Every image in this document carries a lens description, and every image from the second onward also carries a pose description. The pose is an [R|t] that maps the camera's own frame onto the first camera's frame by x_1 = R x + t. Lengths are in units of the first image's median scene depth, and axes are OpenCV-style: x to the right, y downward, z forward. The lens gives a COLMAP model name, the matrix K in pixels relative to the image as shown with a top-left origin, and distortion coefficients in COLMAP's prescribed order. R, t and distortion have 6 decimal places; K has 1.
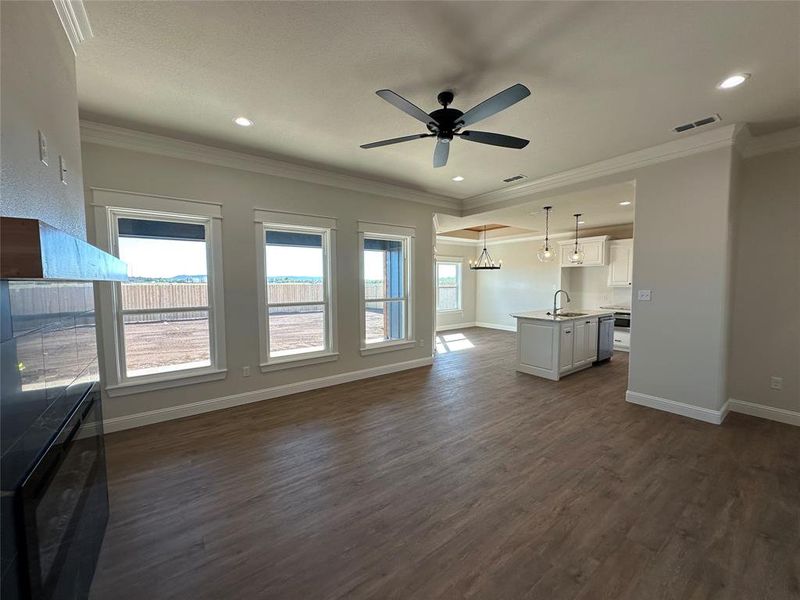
lens RADIAL K [[318.1, 0, 400.0], [0, 318.1, 300.0], [0, 0, 1]] dist [-0.002848, 0.000210]
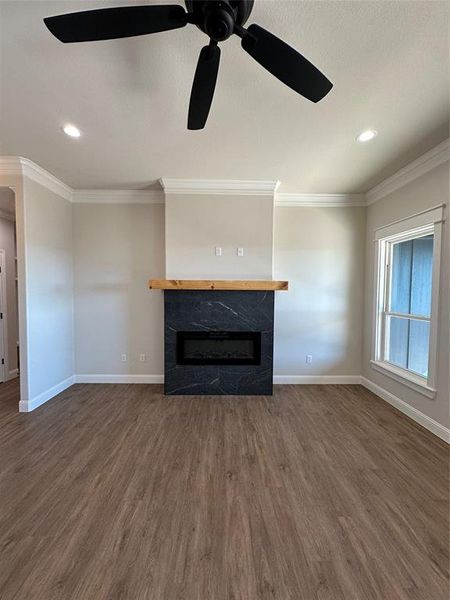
lens RADIAL K [[238.6, 0, 225.0], [0, 238.6, 300.0], [0, 0, 1]] dist [-0.002848, 0.000210]
pose [[-0.581057, 0.037549, -0.812996, 0.315979], [-0.052908, 0.995079, 0.083773, -0.055866], [0.812141, 0.091691, -0.576212, 0.846871]]
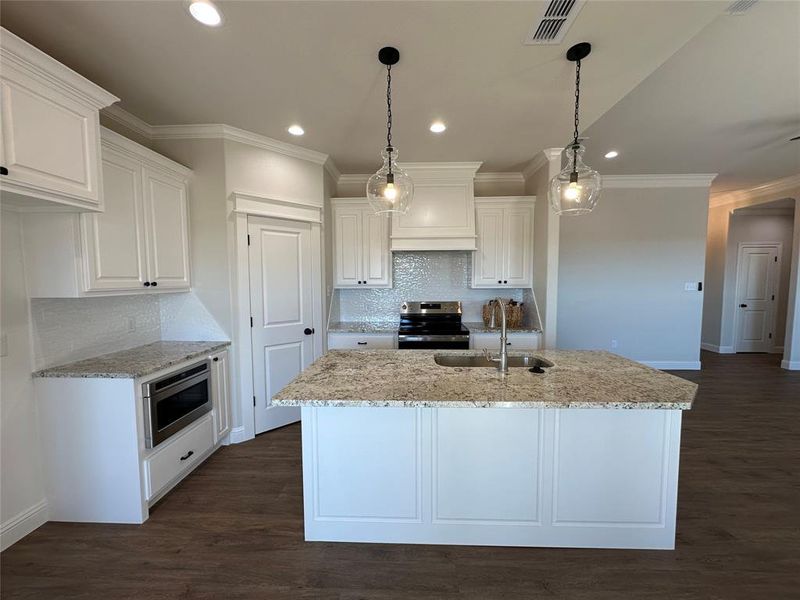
lens RADIAL K [[318.1, 0, 400.0], [0, 318.1, 300.0], [0, 0, 1]] dist [-0.002848, 0.000210]
pose [[-0.784745, -0.030259, 0.619080, 0.527004], [0.045510, 0.993299, 0.106237, -0.097551], [-0.618146, 0.111544, -0.778109, 1.867500]]
